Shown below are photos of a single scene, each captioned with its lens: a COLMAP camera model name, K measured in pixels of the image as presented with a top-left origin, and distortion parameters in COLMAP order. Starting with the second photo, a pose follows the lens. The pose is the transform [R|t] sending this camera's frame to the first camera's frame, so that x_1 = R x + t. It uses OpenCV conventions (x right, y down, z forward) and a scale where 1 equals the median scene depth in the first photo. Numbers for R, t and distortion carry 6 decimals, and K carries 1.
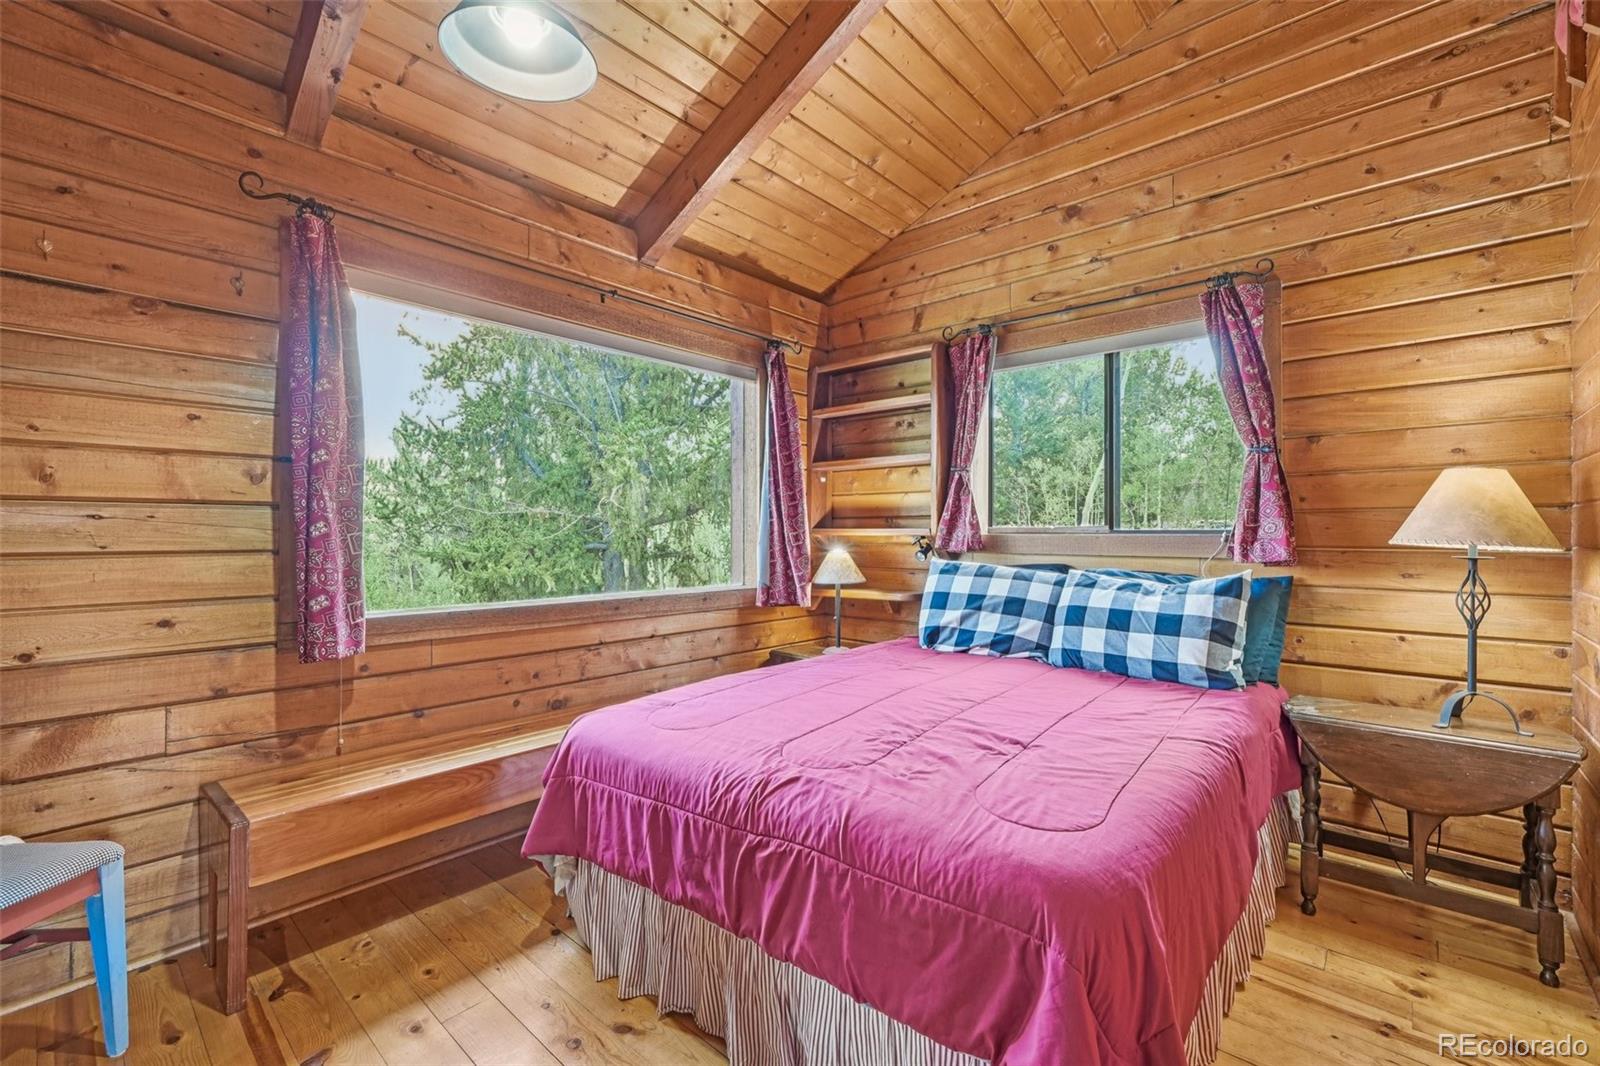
lens RADIAL K [[697.4, 0, 803.6], [0, 697.4, 533.3], [0, 0, 1]] dist [0.003716, 0.000727]
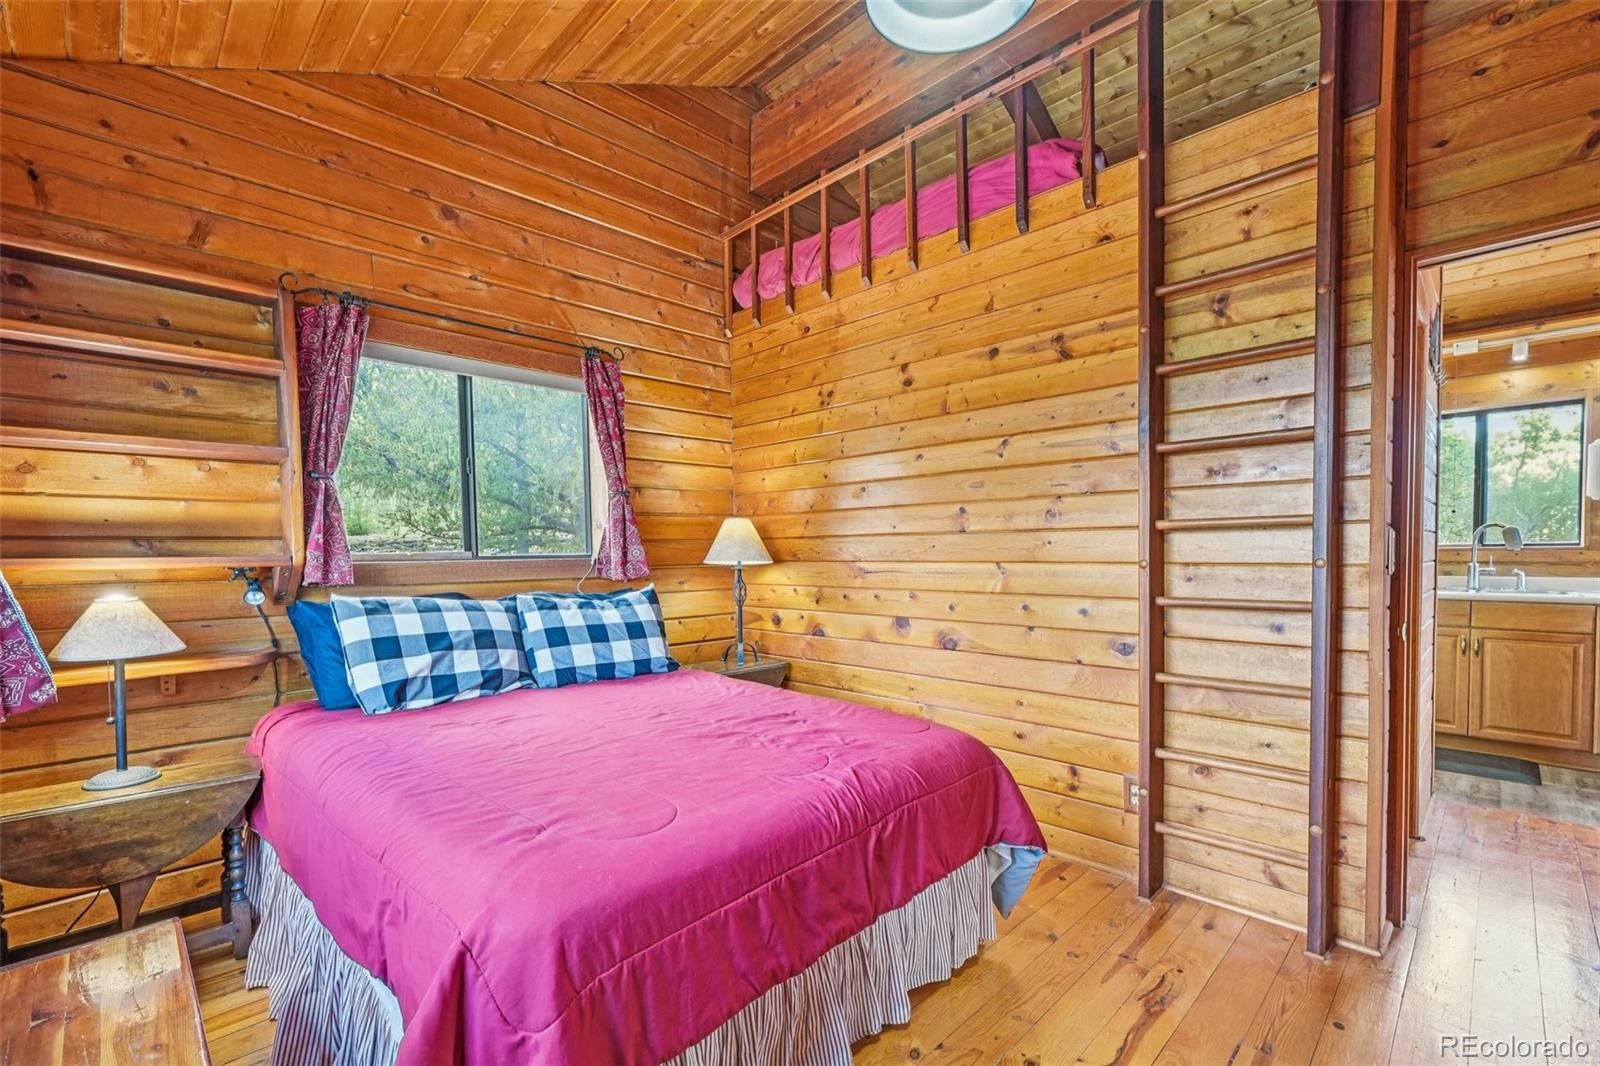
lens RADIAL K [[697.4, 0, 799.8], [0, 697.4, 588.2], [0, 0, 1]] dist [0.003716, 0.000727]
pose [[0.066102, -0.048938, 0.996612, -0.598235], [0.017247, 0.998703, 0.047897, 0.001031], [-0.997664, 0.014022, 0.066861, 0.537080]]
